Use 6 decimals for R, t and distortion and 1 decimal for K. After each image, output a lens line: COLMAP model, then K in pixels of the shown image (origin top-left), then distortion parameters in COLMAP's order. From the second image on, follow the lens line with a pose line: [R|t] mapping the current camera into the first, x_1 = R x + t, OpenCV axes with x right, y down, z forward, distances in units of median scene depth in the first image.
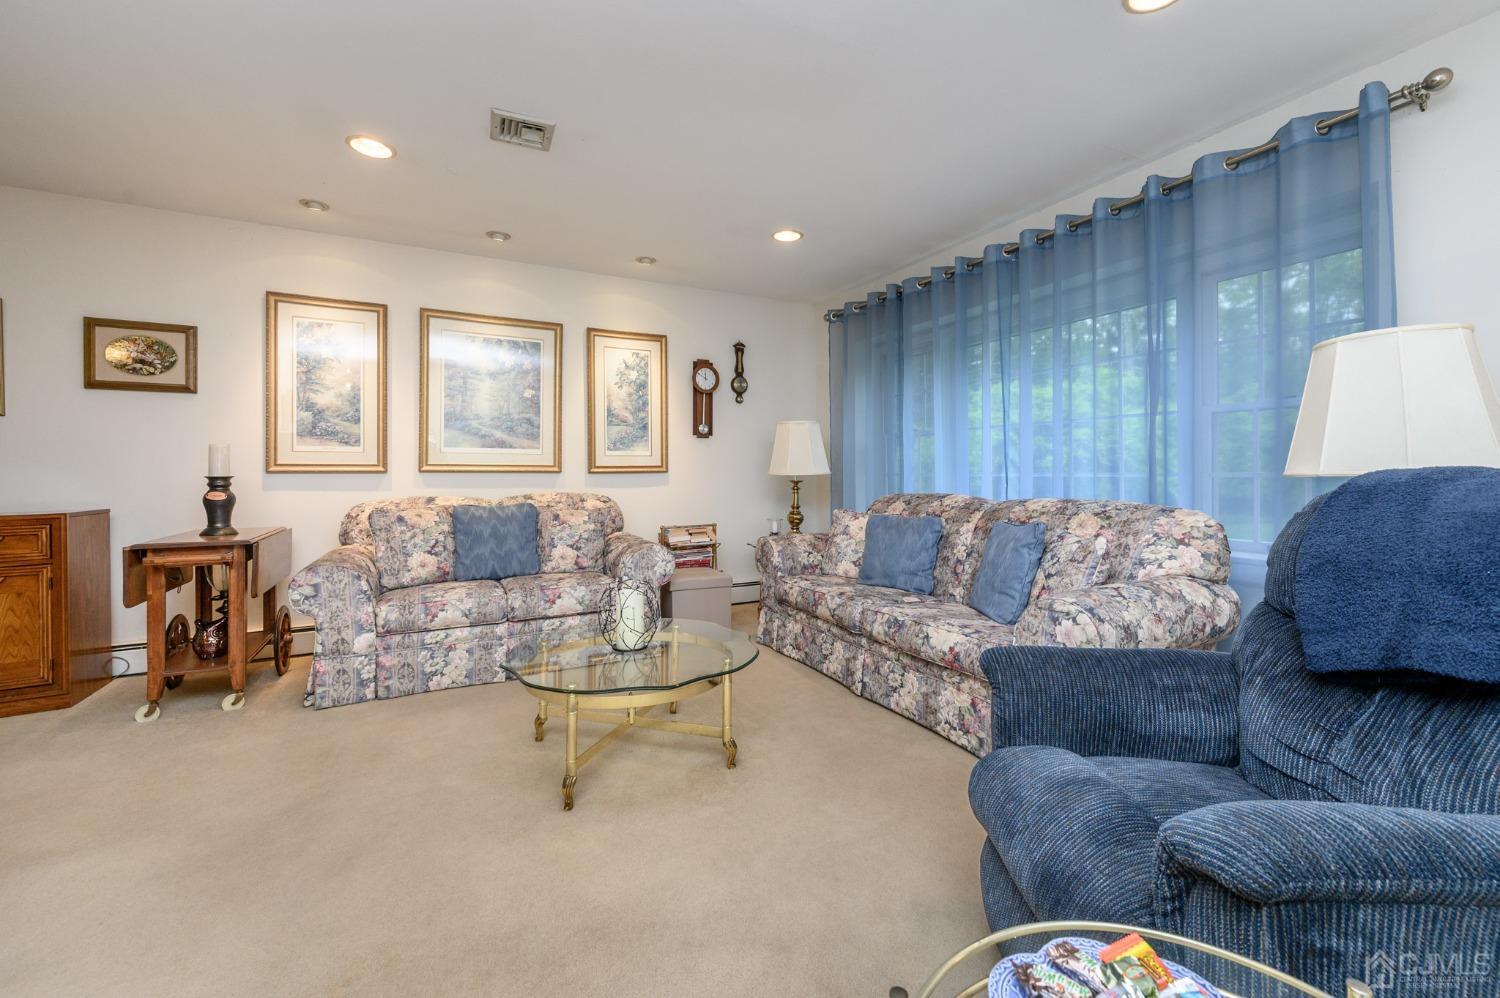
lens RADIAL K [[619.8, 0, 765.9], [0, 619.8, 470.2], [0, 0, 1]] dist [-0.006205, -0.000507]
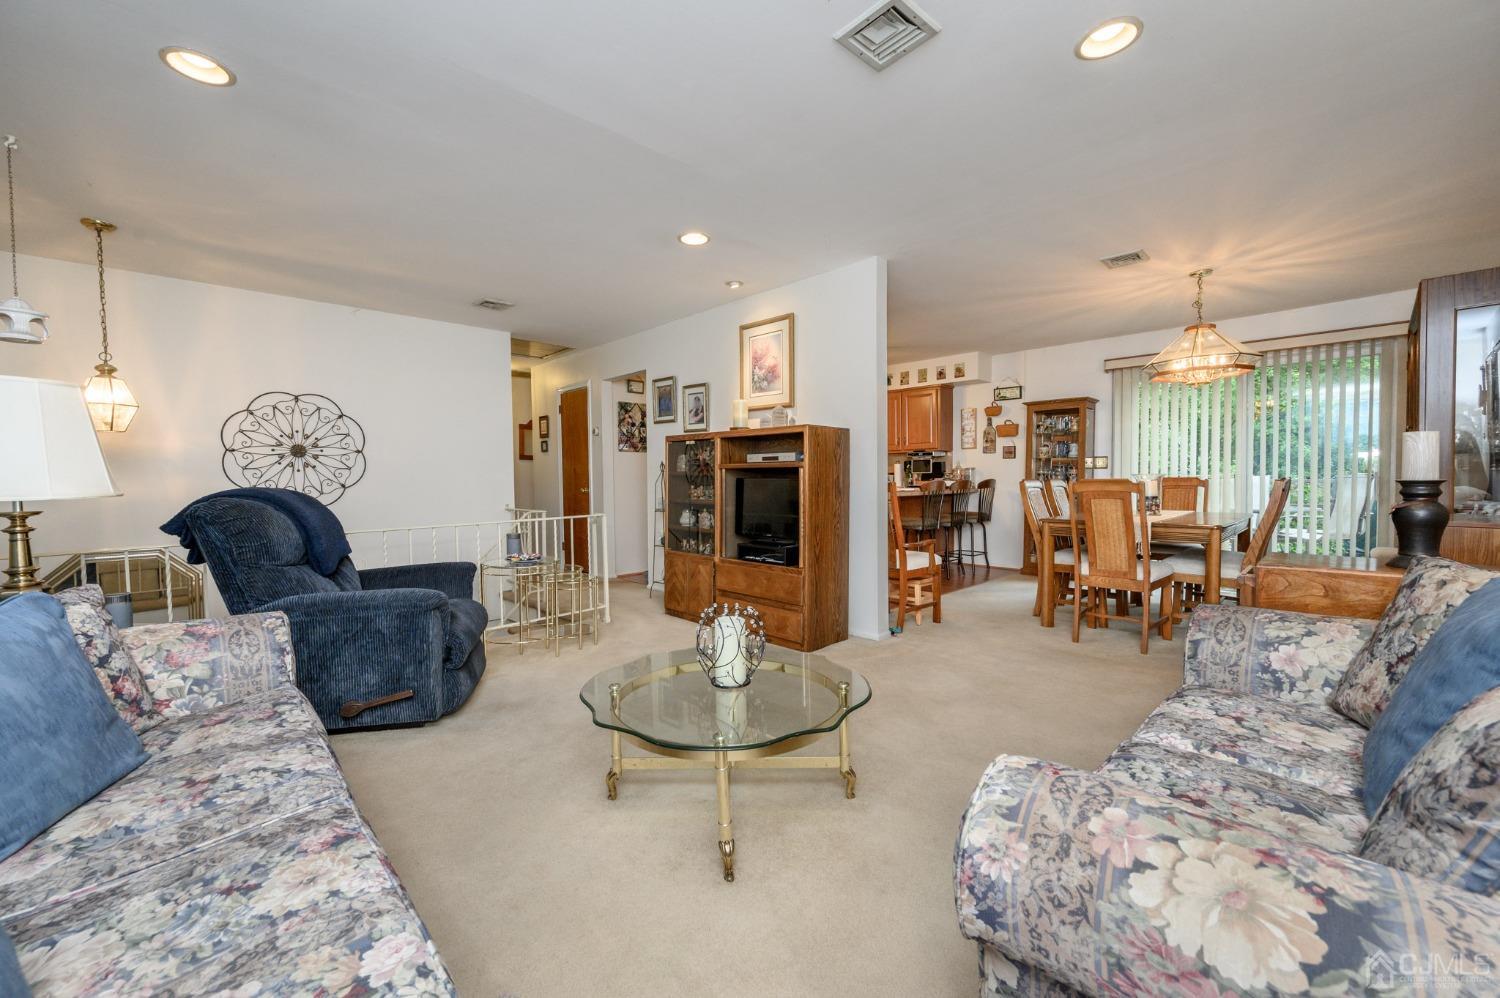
lens RADIAL K [[590.1, 0, 744.1], [0, 590.1, 488.5], [0, 0, 1]] dist [-0.001248, 0.000438]
pose [[-0.964947, 0.021191, -0.261587, -0.014968], [0.016452, 0.999659, 0.020292, -0.004300], [0.261928, 0.015277, -0.964966, 1.171115]]
